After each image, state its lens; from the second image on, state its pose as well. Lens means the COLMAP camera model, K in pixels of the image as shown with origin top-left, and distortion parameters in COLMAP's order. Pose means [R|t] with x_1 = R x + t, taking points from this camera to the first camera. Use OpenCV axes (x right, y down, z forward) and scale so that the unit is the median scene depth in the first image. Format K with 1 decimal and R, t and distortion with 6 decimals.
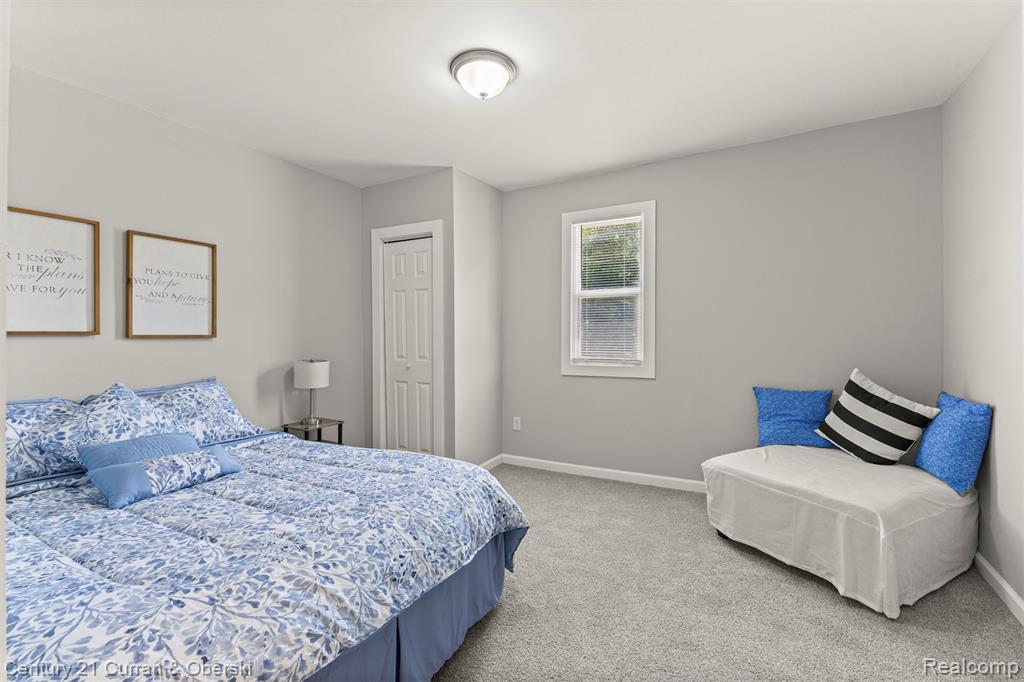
lens RADIAL K [[444.9, 0, 507.2], [0, 444.9, 341.3], [0, 0, 1]] dist [0.010872, -0.002185]
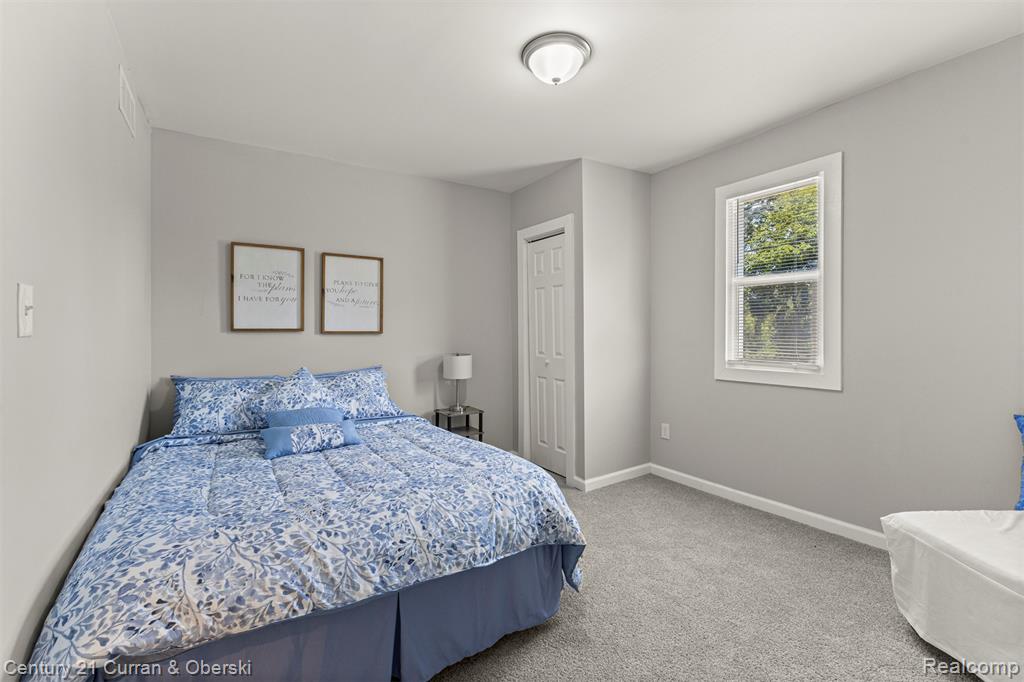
lens RADIAL K [[444.9, 0, 507.6], [0, 444.9, 332.9], [0, 0, 1]] dist [0.010872, -0.002185]
pose [[0.876742, 0.004752, -0.480938, 0.314544], [-0.008892, 0.999940, -0.006331, -0.005947], [0.480879, 0.009827, 0.876732, 0.119657]]
